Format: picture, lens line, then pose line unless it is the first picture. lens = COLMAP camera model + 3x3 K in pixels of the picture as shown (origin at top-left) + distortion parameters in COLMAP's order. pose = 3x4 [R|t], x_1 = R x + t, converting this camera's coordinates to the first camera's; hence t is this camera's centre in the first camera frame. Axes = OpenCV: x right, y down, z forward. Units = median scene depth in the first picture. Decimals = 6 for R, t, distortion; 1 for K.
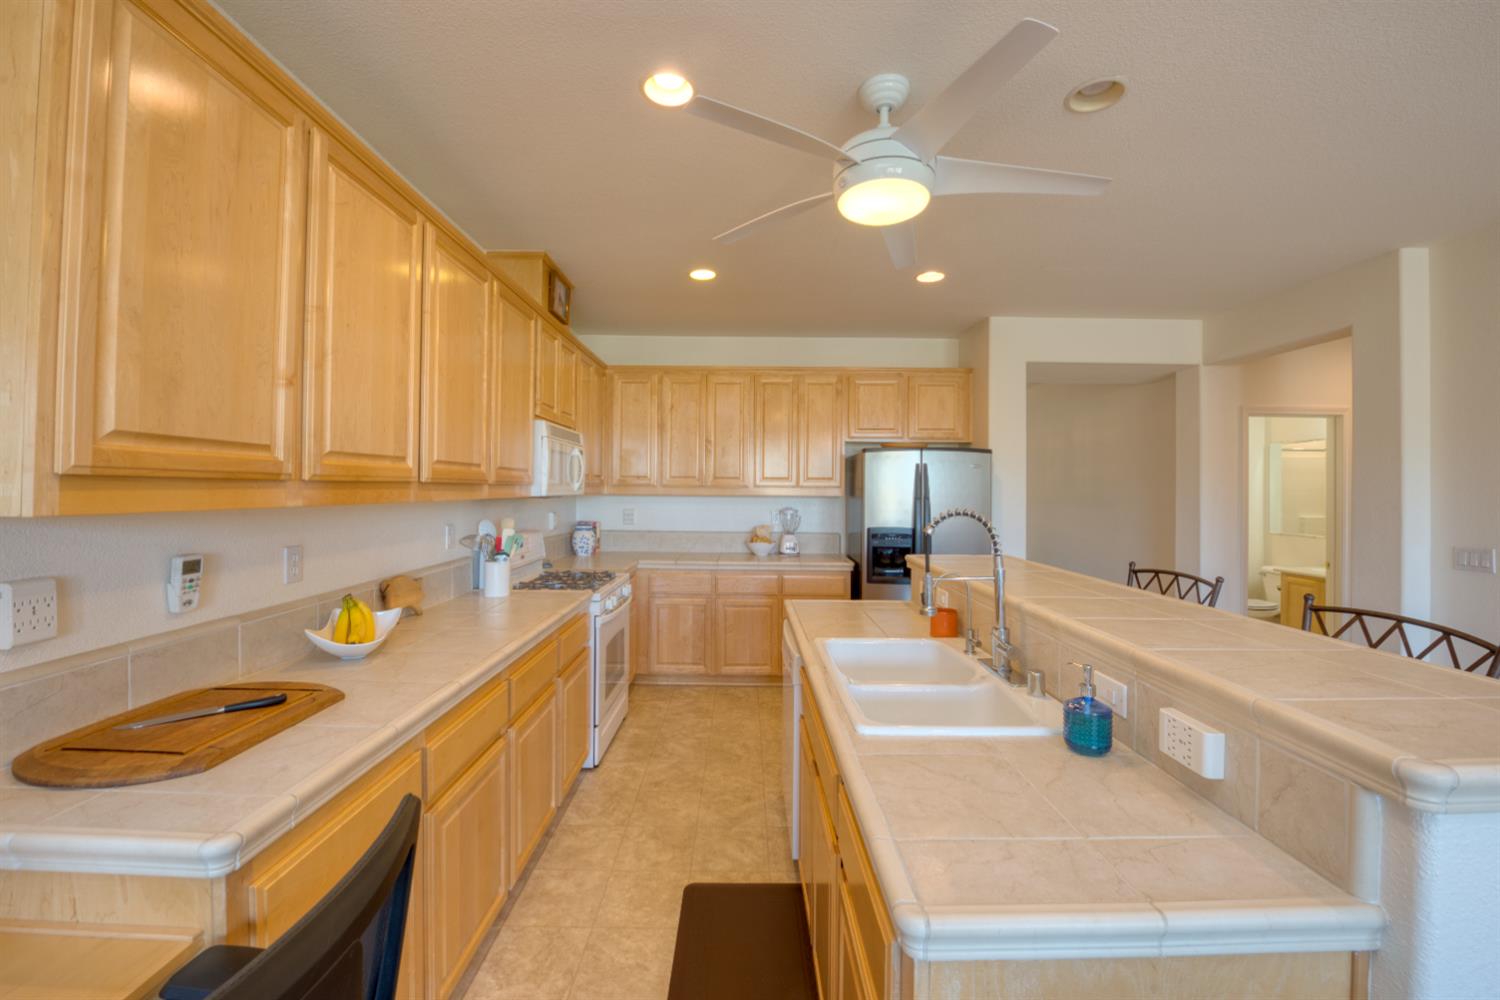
lens RADIAL K [[602.9, 0, 744.5], [0, 602.9, 487.6], [0, 0, 1]] dist [-0.019146, -0.000473]
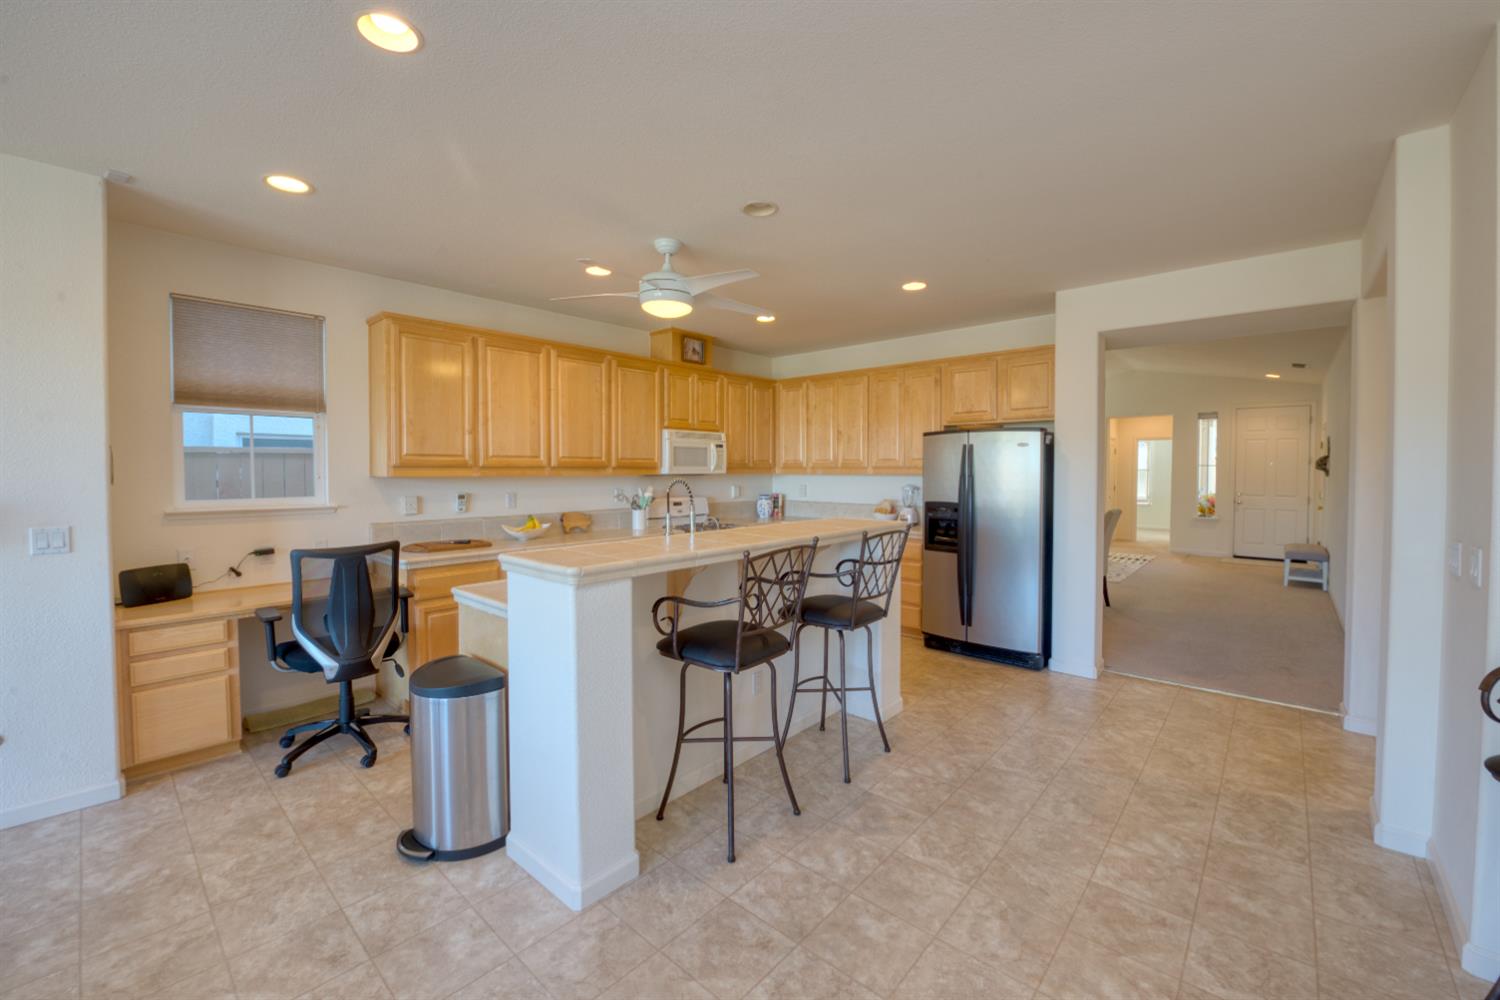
lens RADIAL K [[602.9, 0, 744.5], [0, 602.9, 487.6], [0, 0, 1]] dist [-0.019146, -0.000473]
pose [[0.741979, 0.011118, -0.670331, 1.016371], [0.007839, 0.999650, 0.025257, 0.011935], [0.670378, -0.023995, 0.741632, -0.120094]]
